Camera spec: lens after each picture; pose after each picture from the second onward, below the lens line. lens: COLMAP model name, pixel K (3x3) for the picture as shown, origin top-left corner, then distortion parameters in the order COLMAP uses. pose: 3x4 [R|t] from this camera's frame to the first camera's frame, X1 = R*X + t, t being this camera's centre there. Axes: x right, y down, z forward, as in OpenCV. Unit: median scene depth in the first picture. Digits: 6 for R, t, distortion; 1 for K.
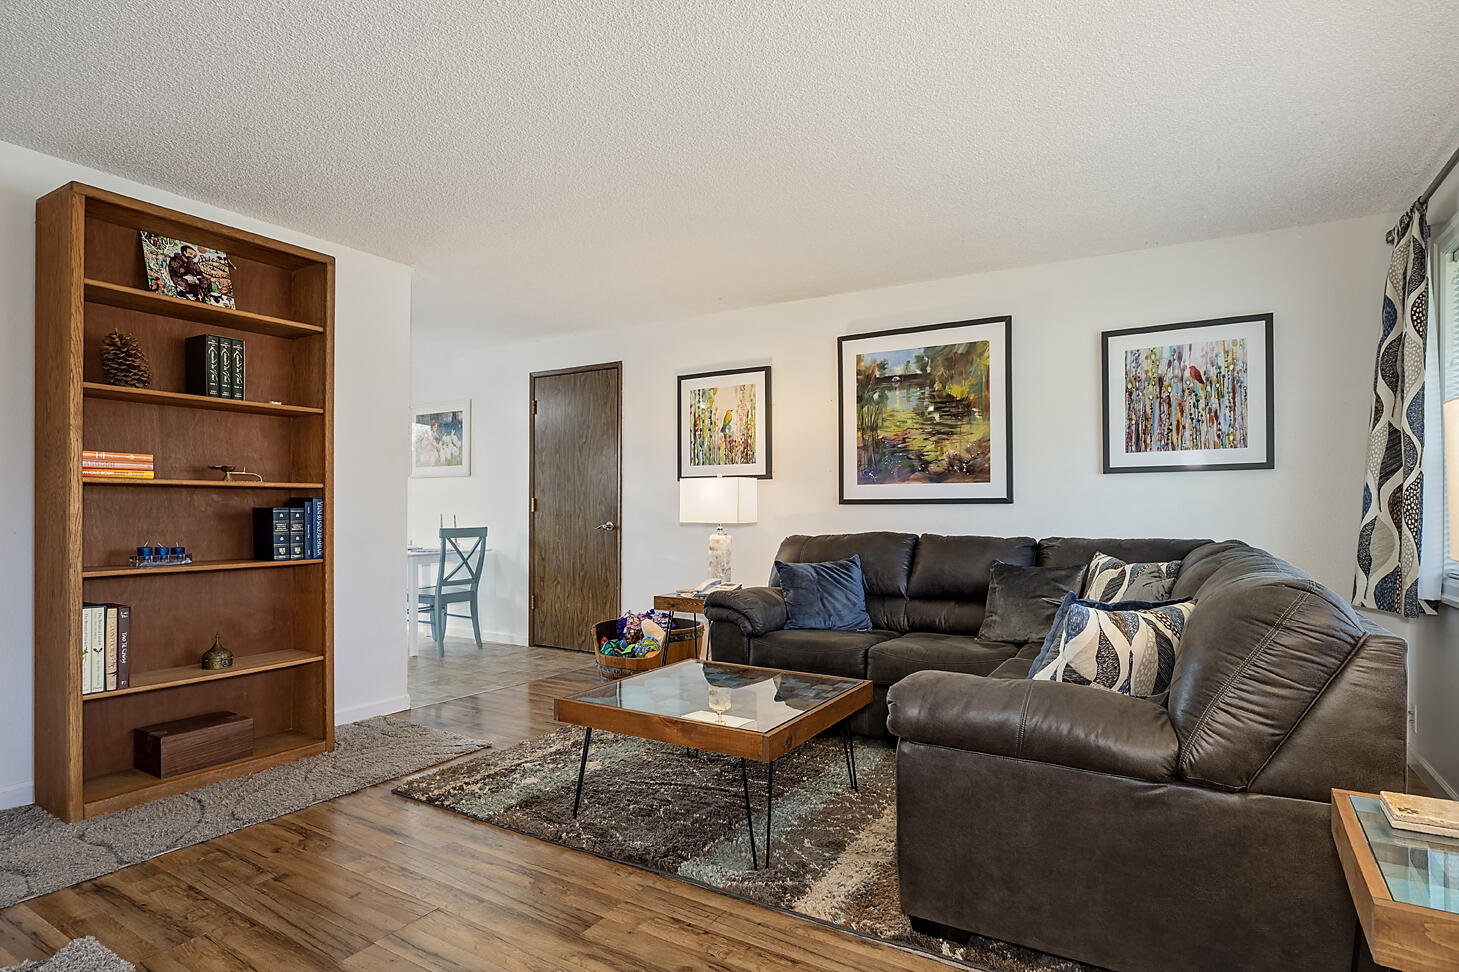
lens RADIAL K [[766.2, 0, 727.1], [0, 766.2, 513.8], [0, 0, 1]] dist [-0.008839, 0.001727]
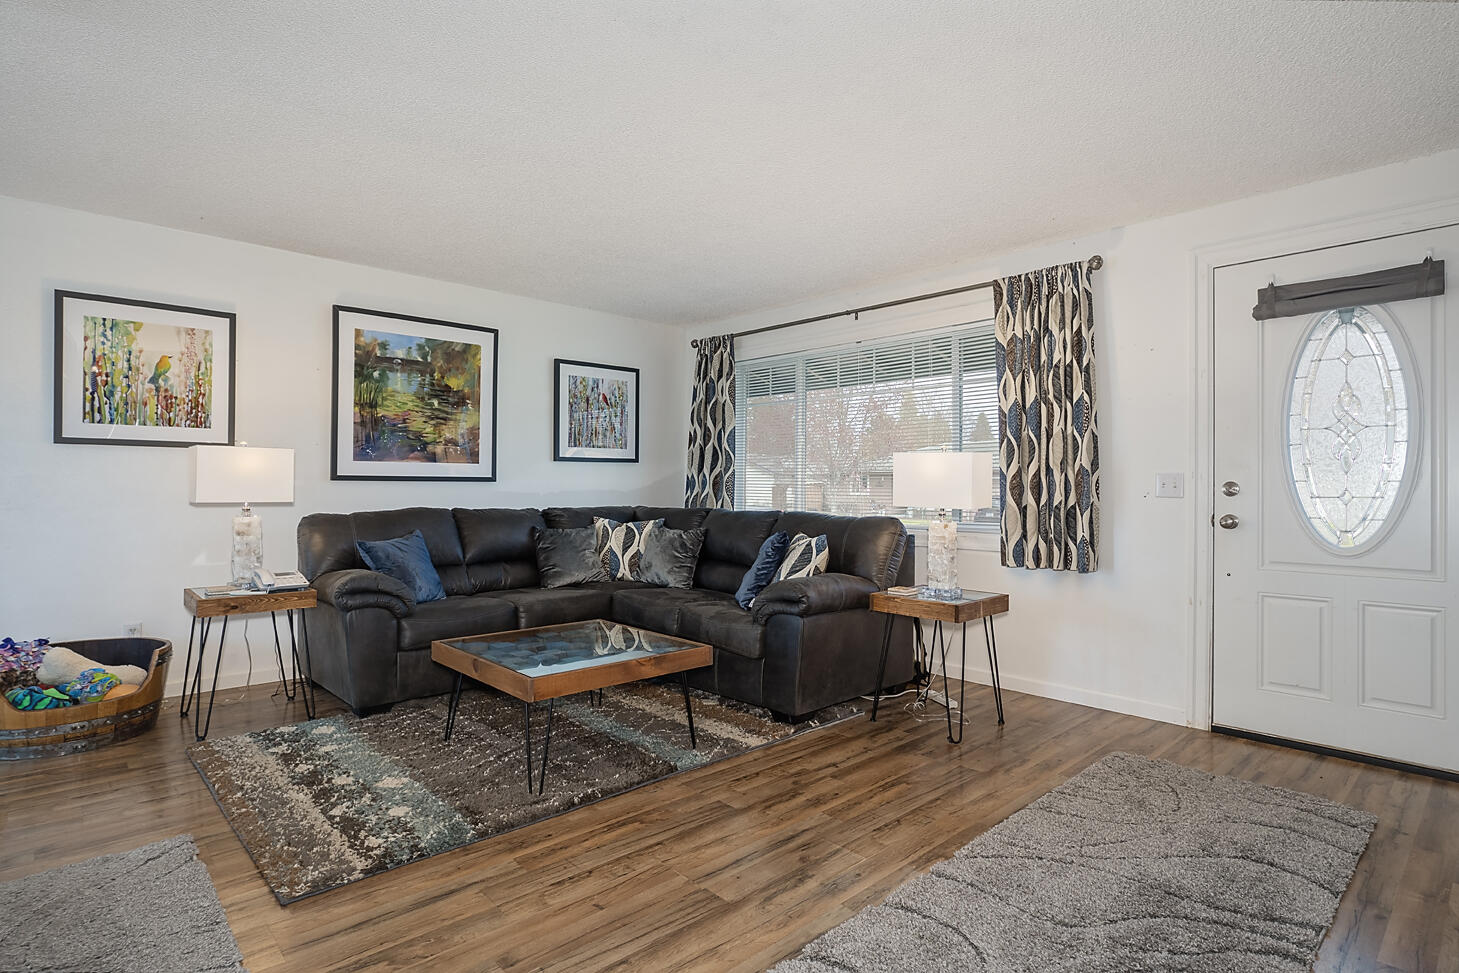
lens RADIAL K [[733.1, 0, 729.5], [0, 733.1, 486.5], [0, 0, 1]] dist [-0.002155, 0.000565]
pose [[0.282562, 0.001851, 0.959247, -0.619510], [0.002234, 0.999994, -0.002588, -0.001633], [-0.959247, 0.002874, 0.282556, 0.286975]]
